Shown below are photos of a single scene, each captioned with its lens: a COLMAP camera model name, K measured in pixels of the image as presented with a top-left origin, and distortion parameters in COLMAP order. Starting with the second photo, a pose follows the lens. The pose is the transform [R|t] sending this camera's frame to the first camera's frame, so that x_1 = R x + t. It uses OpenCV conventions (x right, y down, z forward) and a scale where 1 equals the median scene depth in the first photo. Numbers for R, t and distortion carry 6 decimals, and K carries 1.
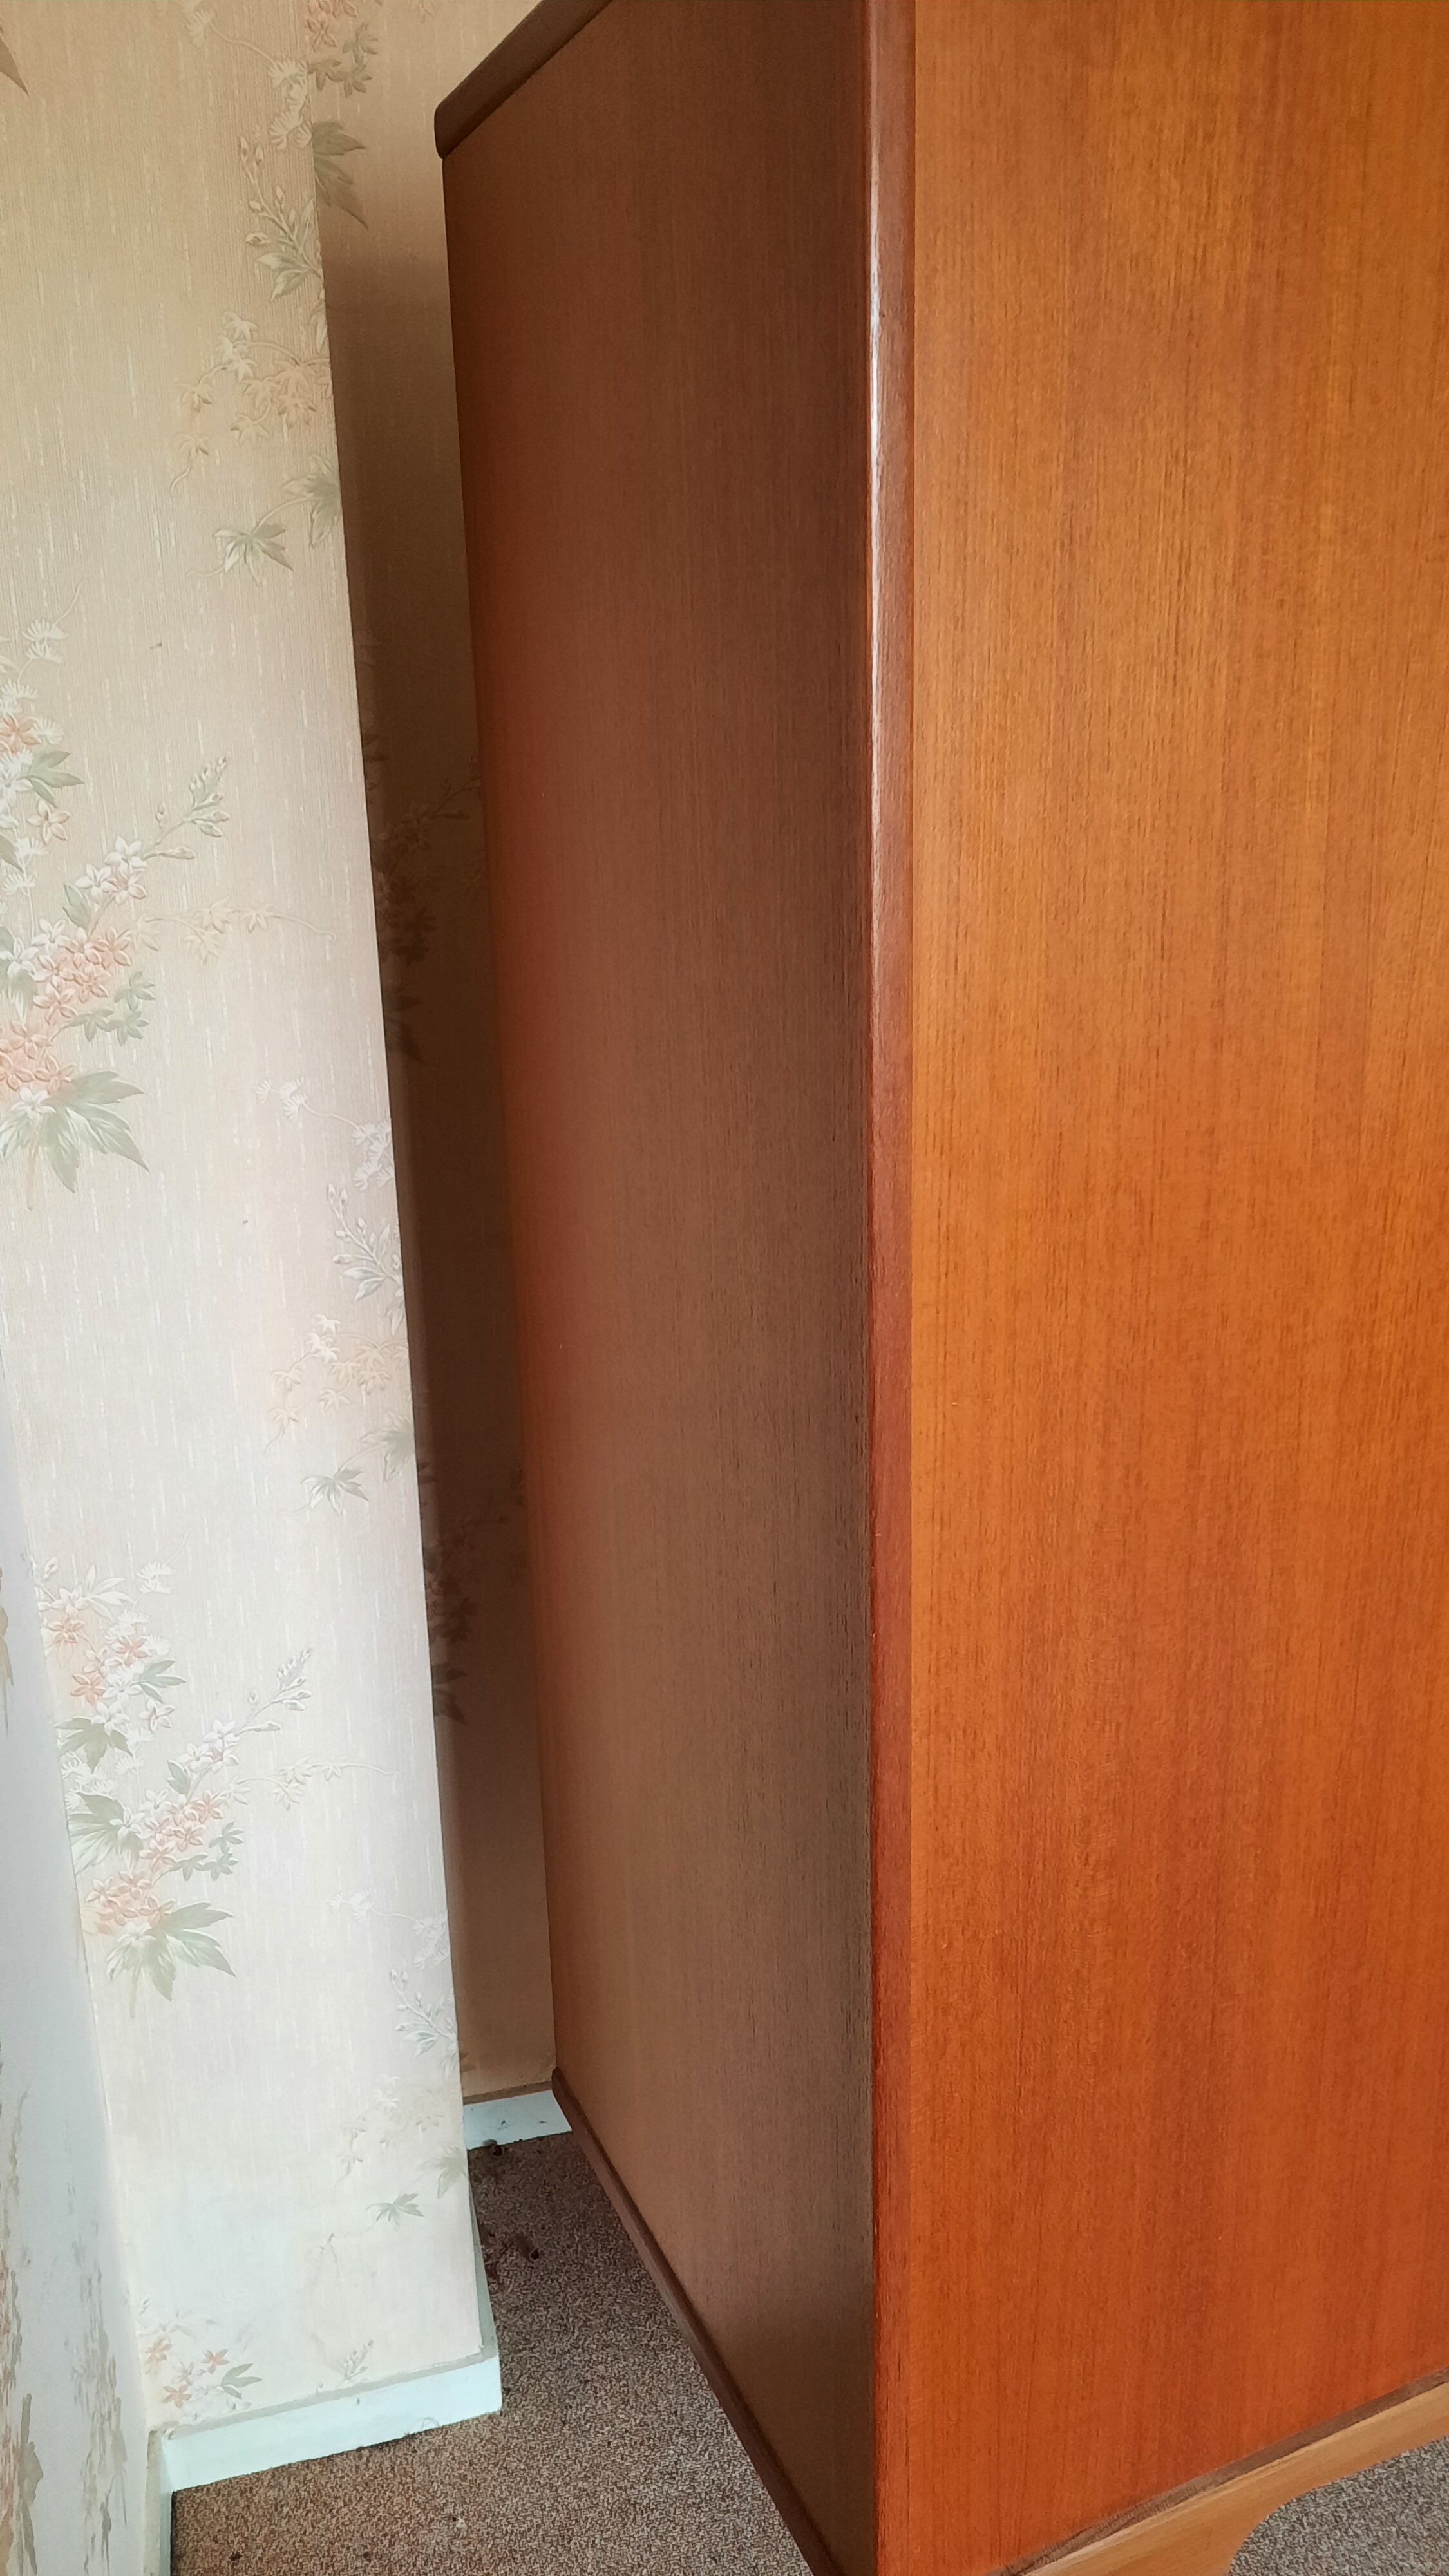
lens RADIAL K [[1919.5, 0, 686.1], [0, 1919.5, 1306.4], [0, 0, 1]] dist [0.047366, -0.054913]
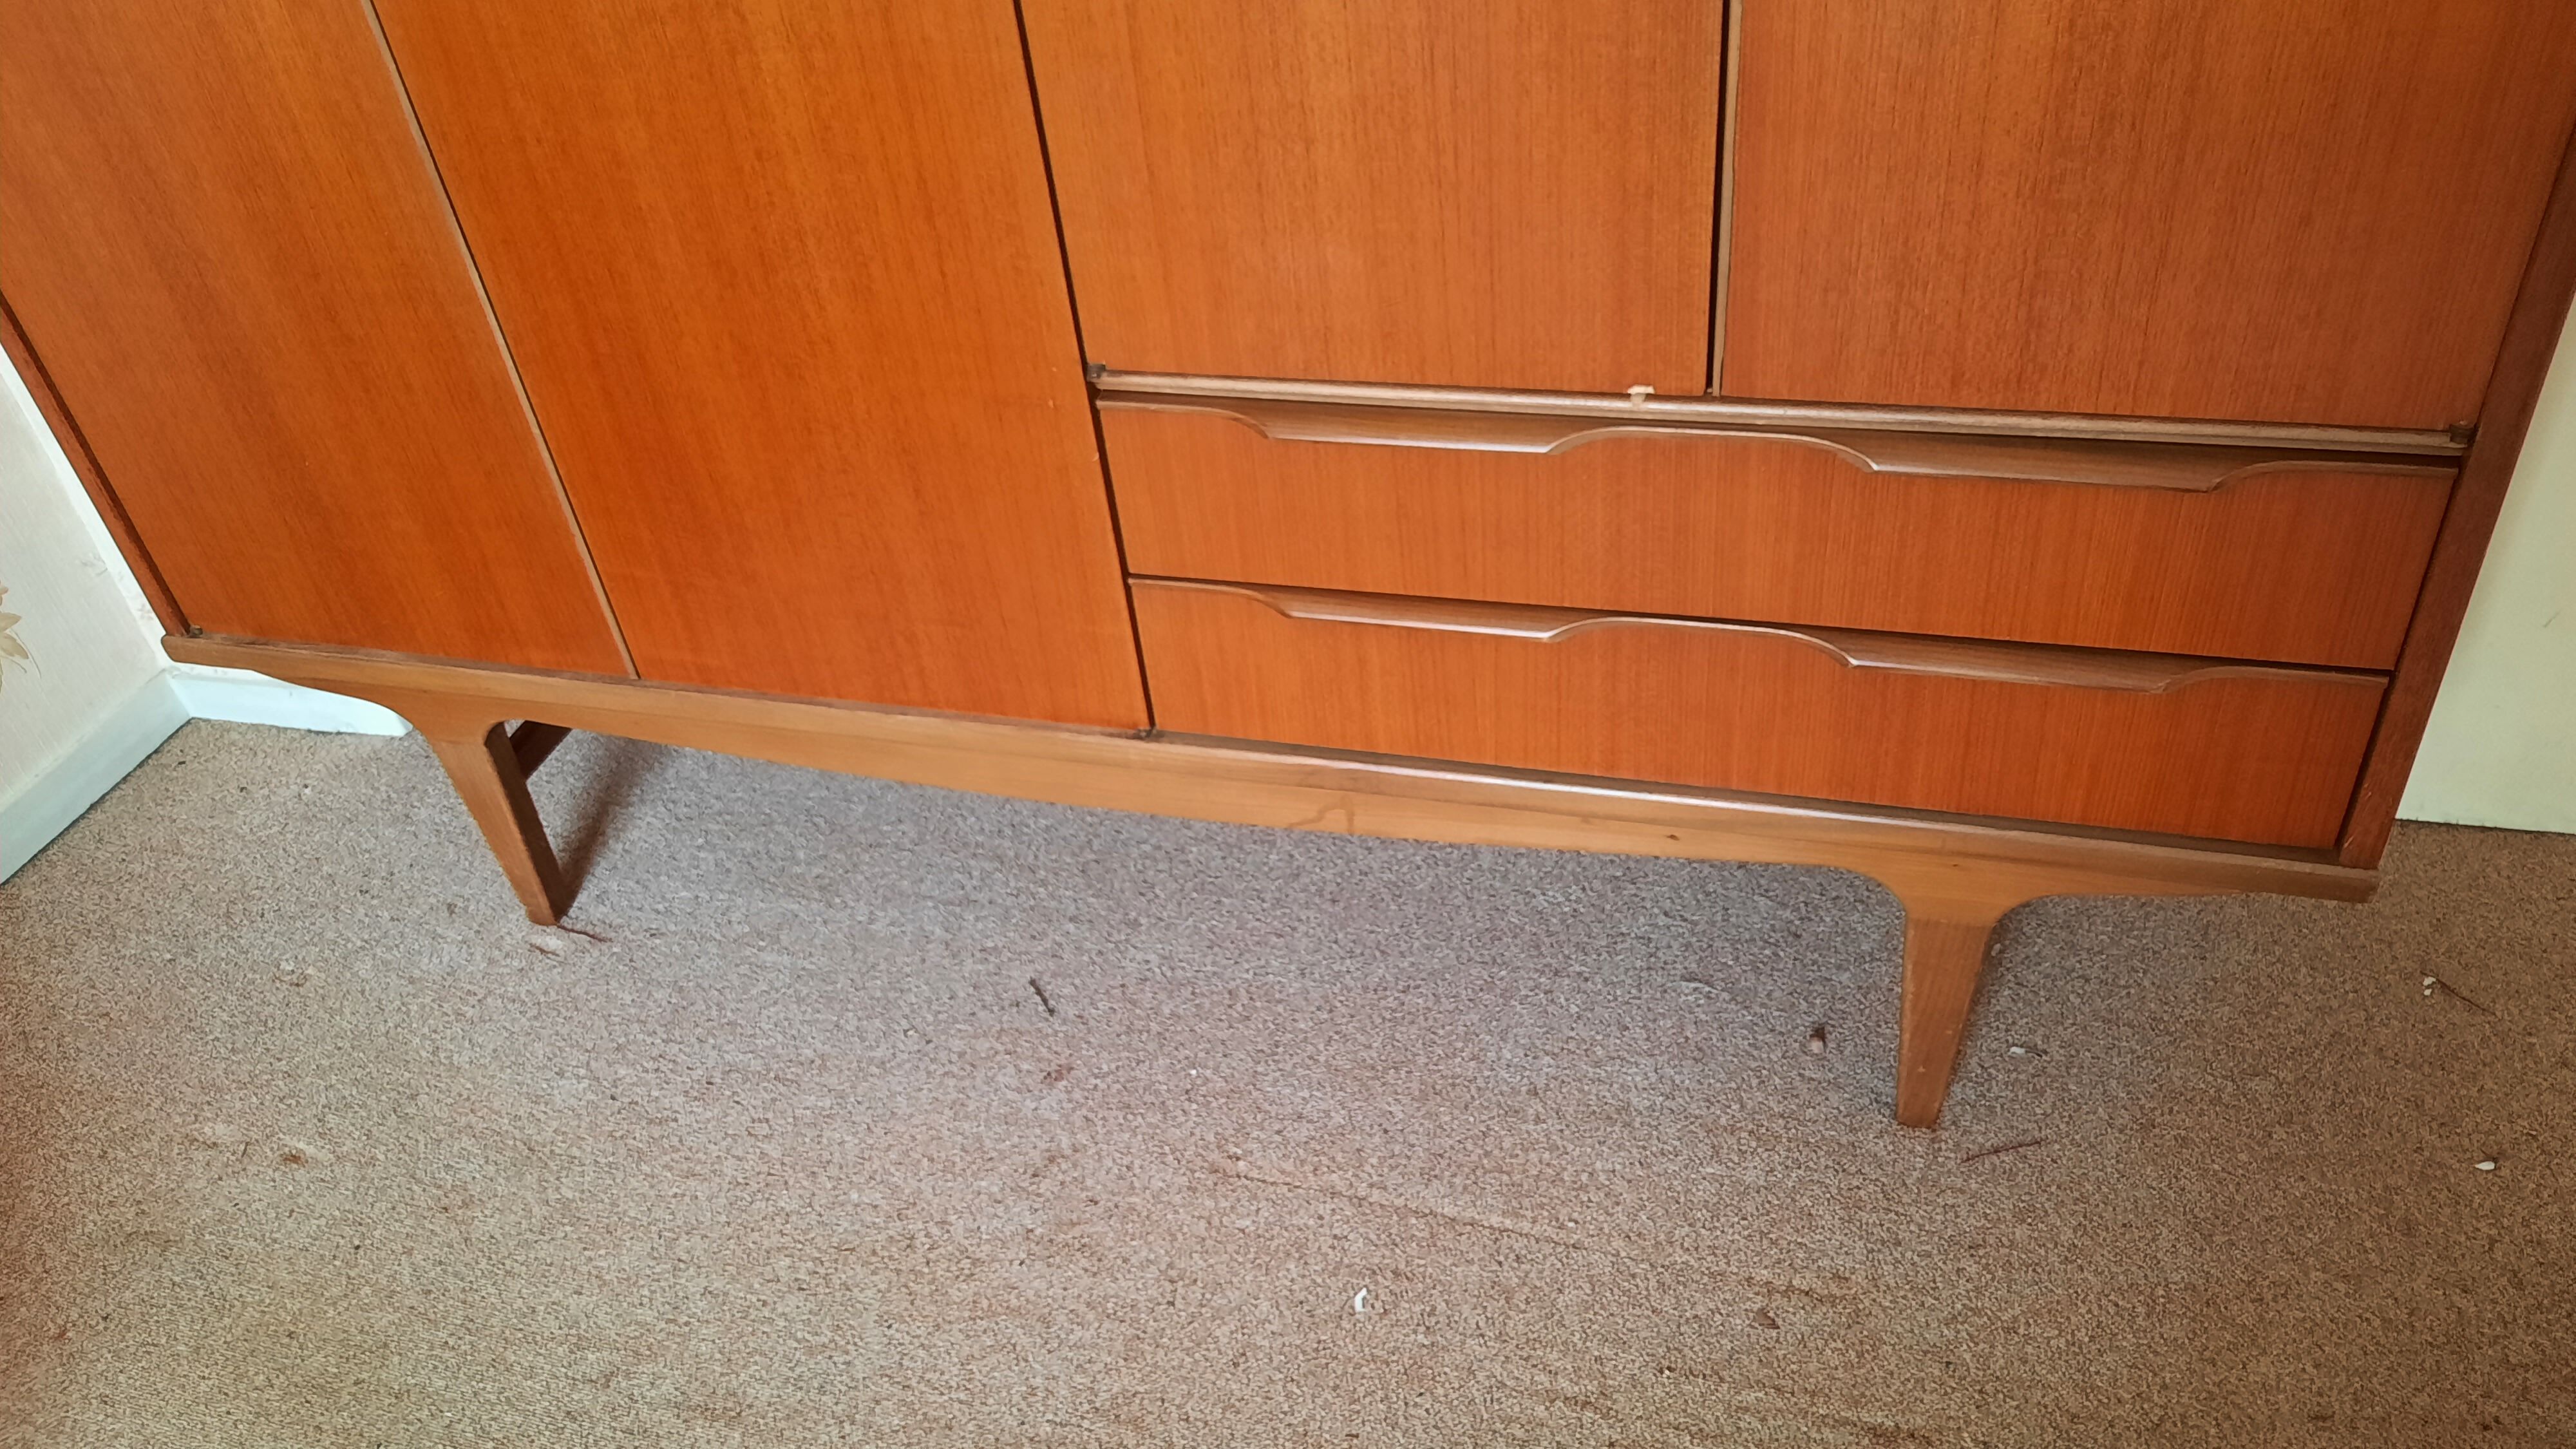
lens RADIAL K [[1919.5, 0, 1305.7], [0, 1919.5, 761.8], [0, 0, 1]] dist [0.047366, -0.054913]
pose [[0.775924, 0.368210, -0.512214, 1.709406], [-0.121918, 0.884196, 0.450925, -0.010693], [0.618933, -0.287436, 0.730960, 0.455509]]
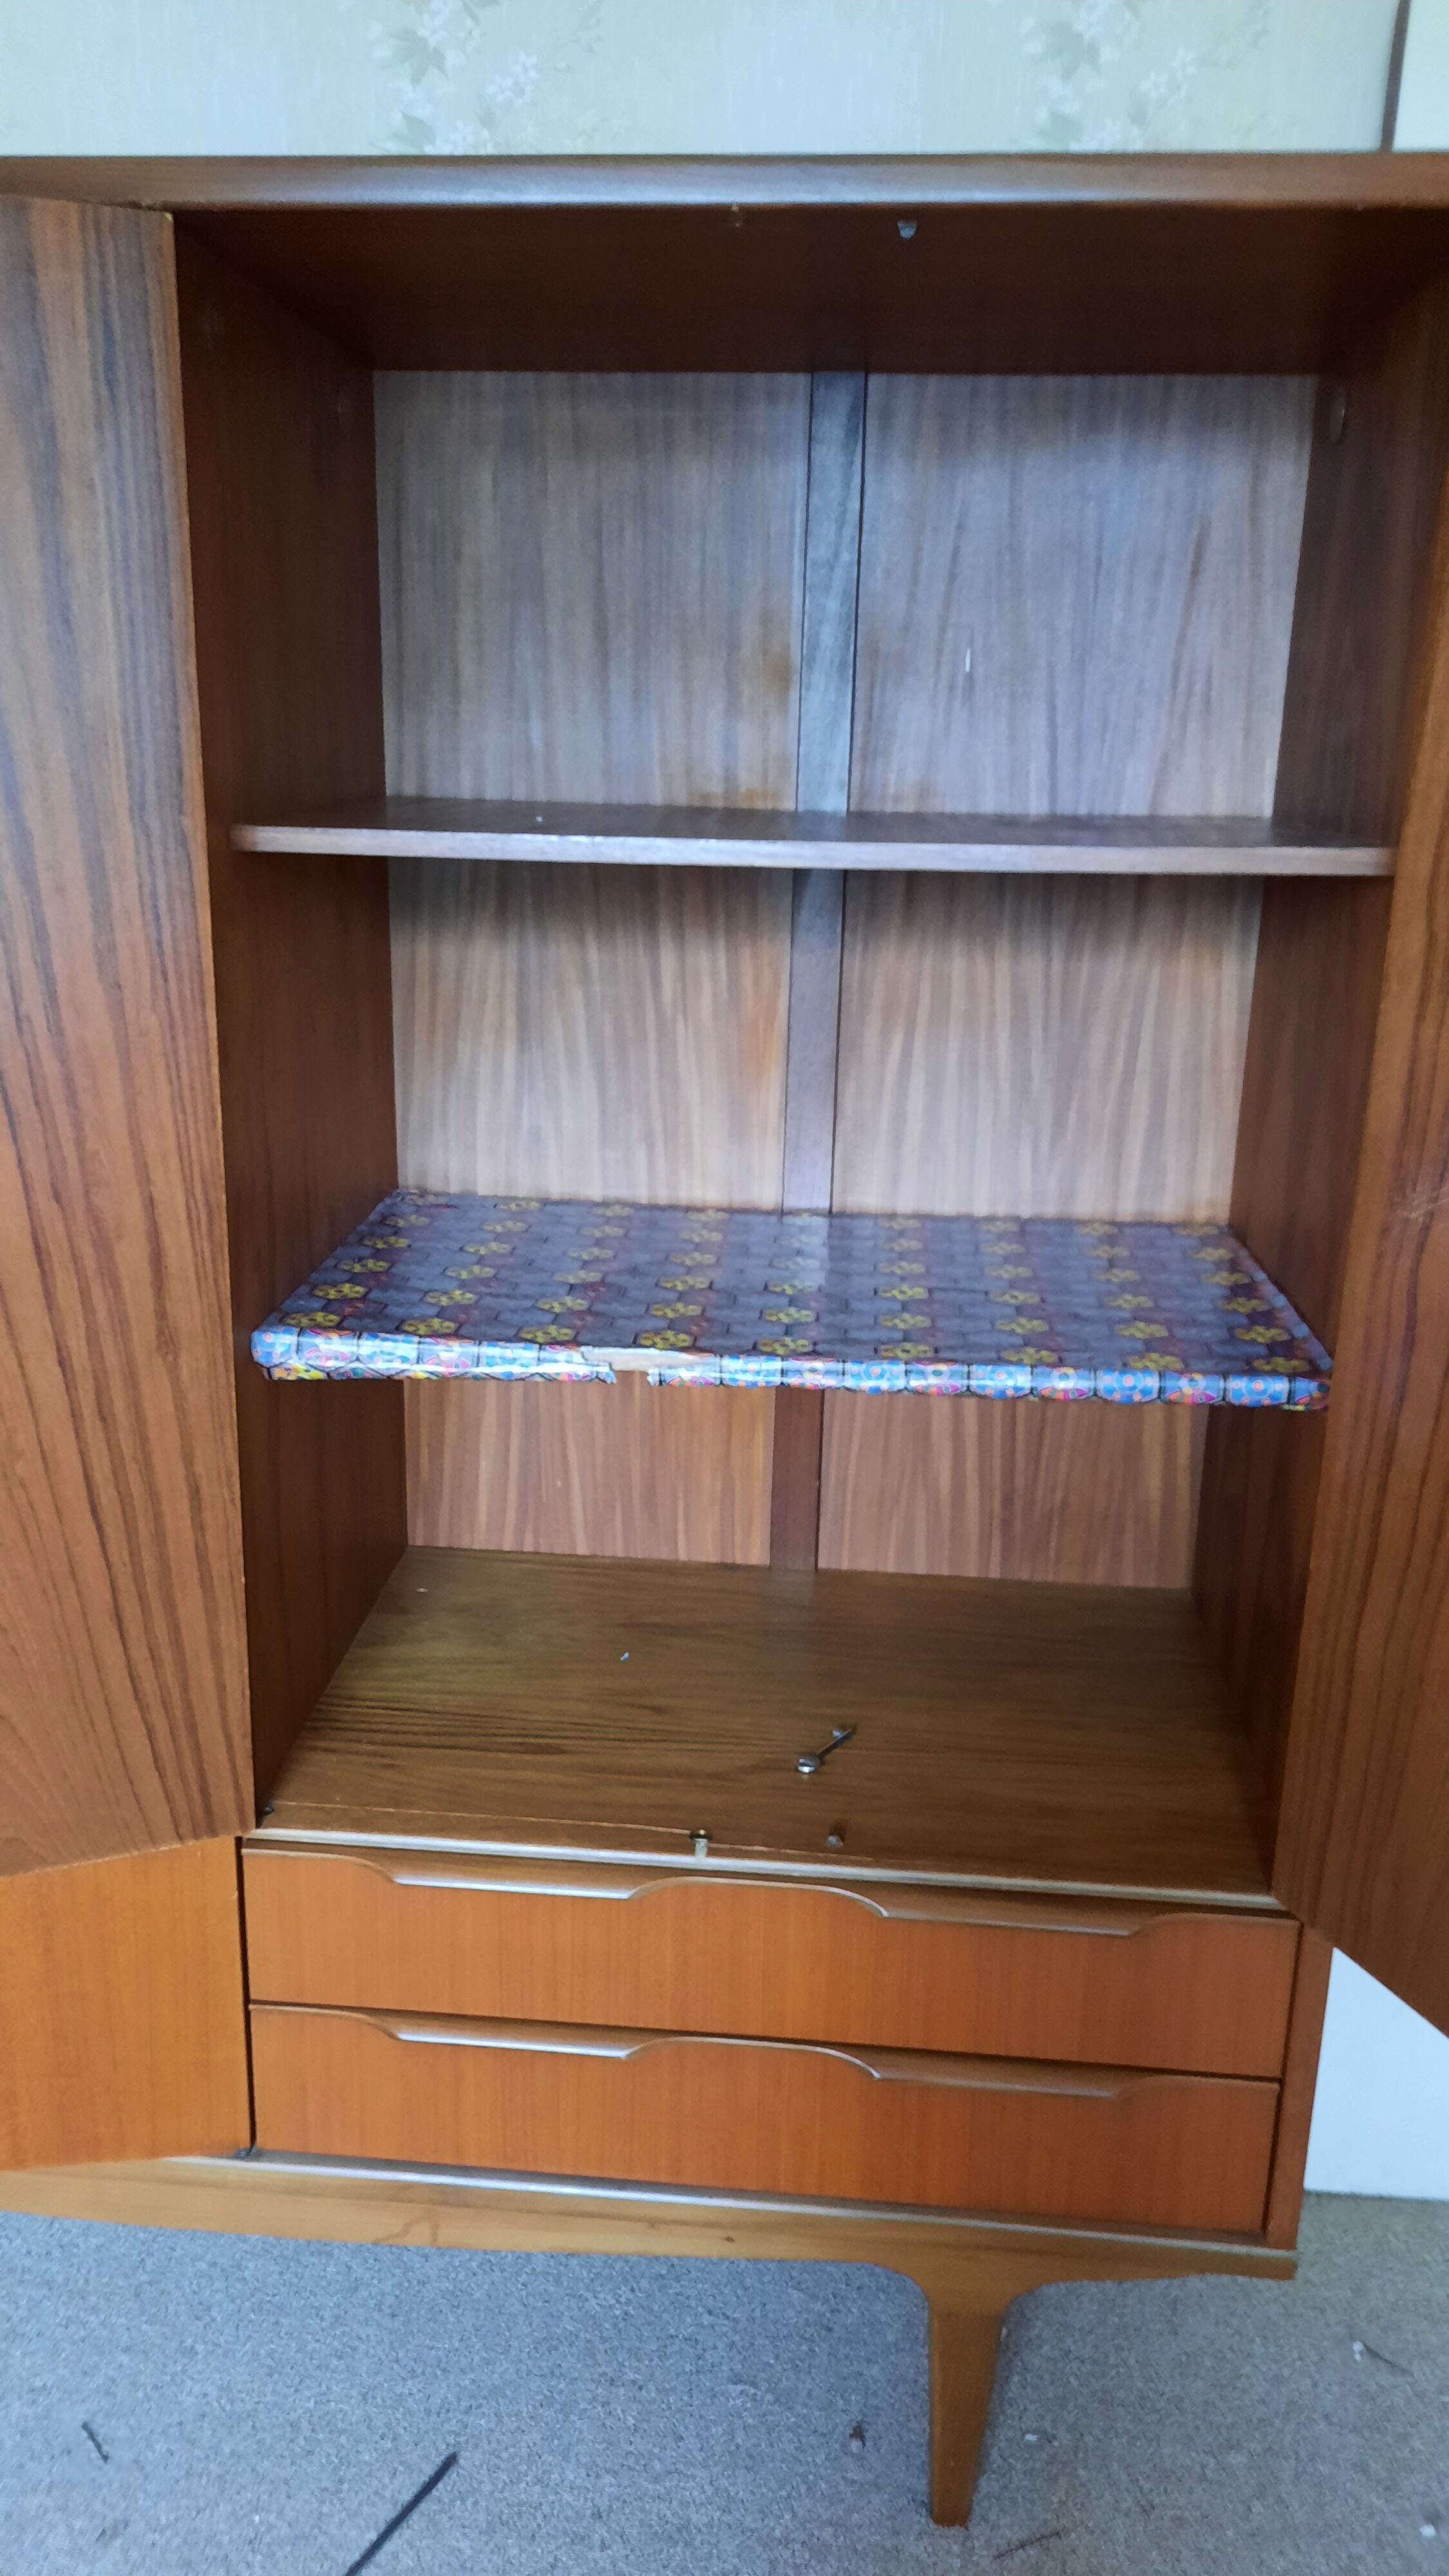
lens RADIAL K [[1919.5, 0, 686.1], [0, 1919.5, 1306.4], [0, 0, 1]] dist [0.047366, -0.054913]
pose [[0.876793, 0.188586, -0.442345, 1.744154], [-0.189100, 0.980998, 0.043406, -0.165107], [0.442125, 0.045590, 0.895794, 0.176427]]
